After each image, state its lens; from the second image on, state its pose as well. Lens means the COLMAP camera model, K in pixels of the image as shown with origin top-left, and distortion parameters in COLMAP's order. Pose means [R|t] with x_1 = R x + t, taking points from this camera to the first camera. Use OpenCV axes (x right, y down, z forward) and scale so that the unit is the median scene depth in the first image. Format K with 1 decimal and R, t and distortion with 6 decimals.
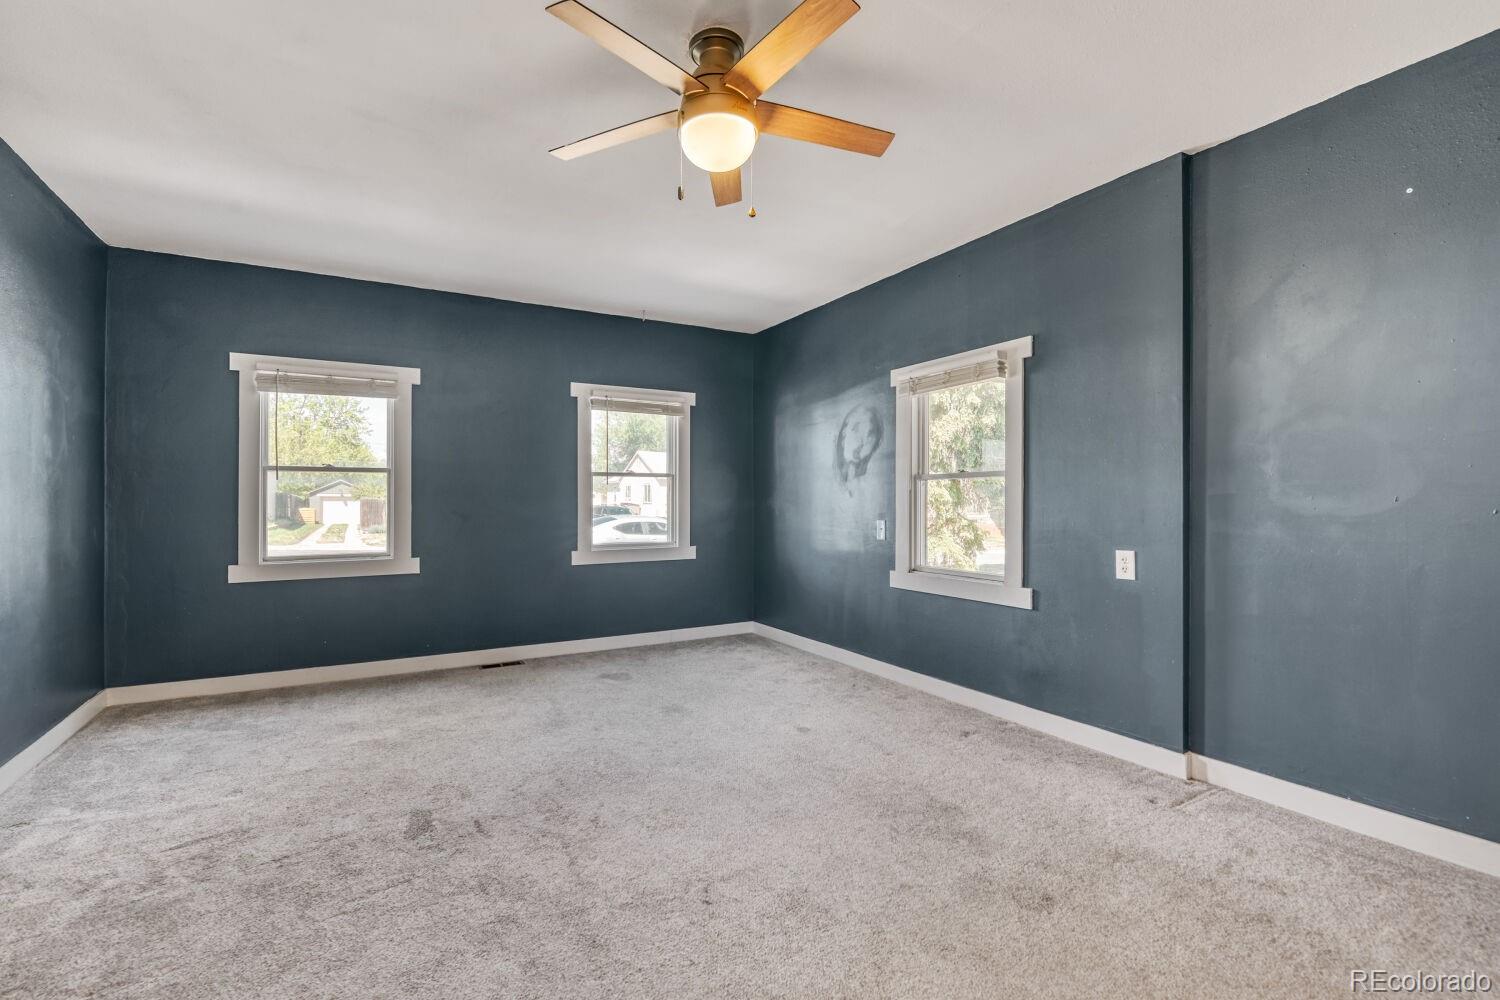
lens RADIAL K [[701.0, 0, 822.1], [0, 701.0, 501.8], [0, 0, 1]] dist [0.002241, -0.011271]
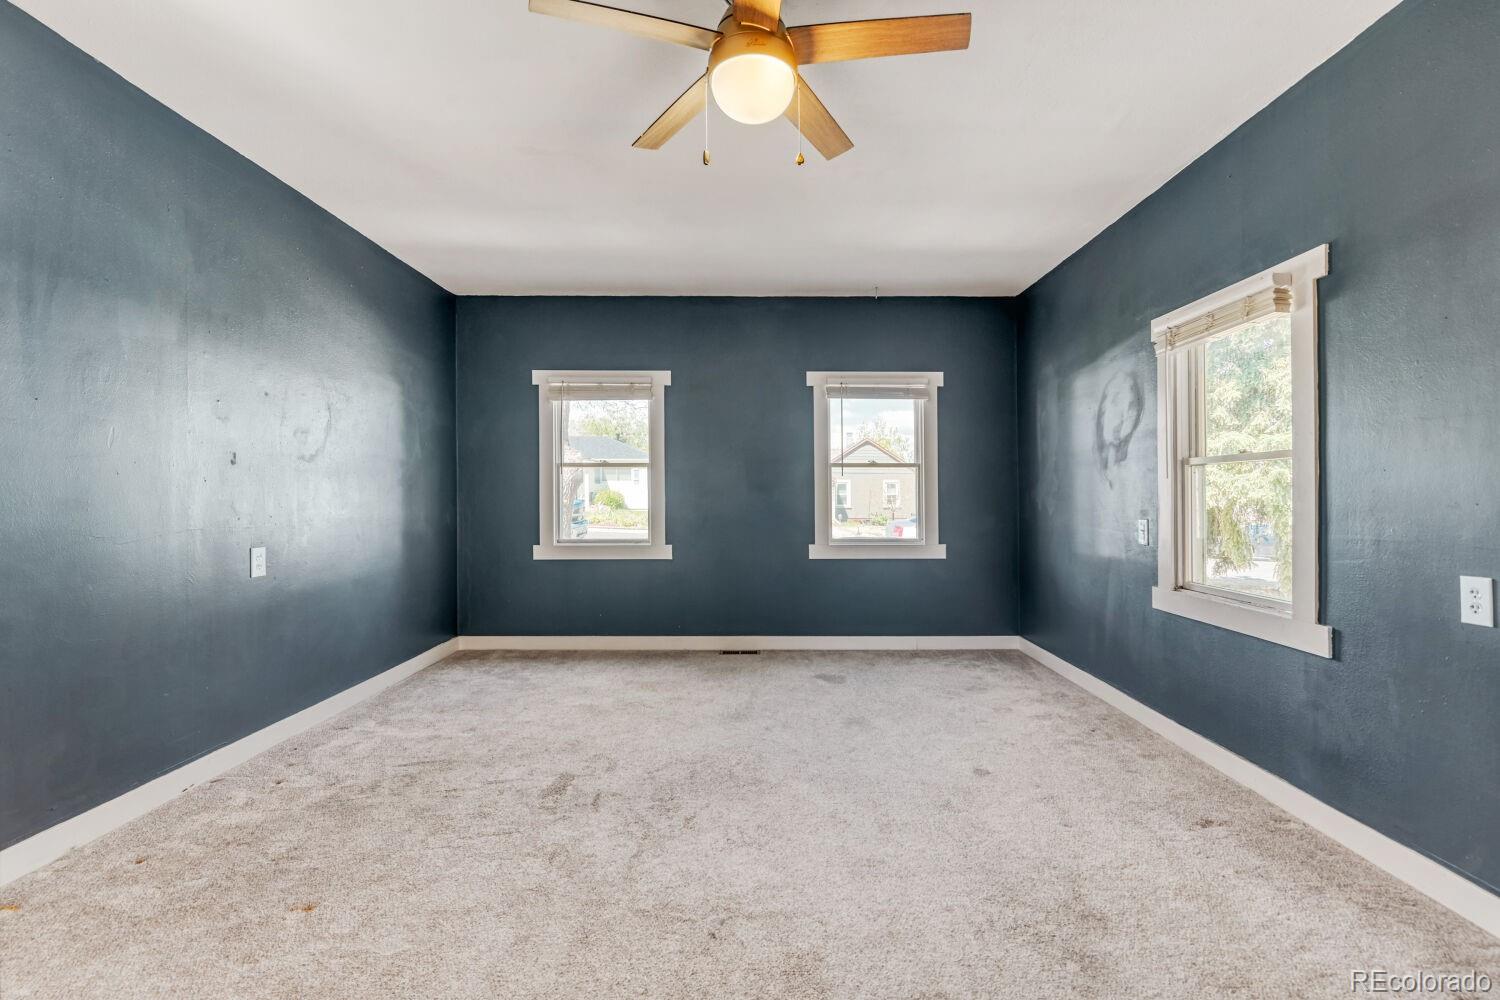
lens RADIAL K [[756.0, 0, 779.0], [0, 756.0, 496.0], [0, 0, 1]] dist [-0.004410, -0.001874]
pose [[0.846778, 0.004162, -0.531930, 0.233954], [-0.003777, 0.999991, 0.001811, 0.001453], [0.531933, 0.000476, 0.846786, 0.121645]]
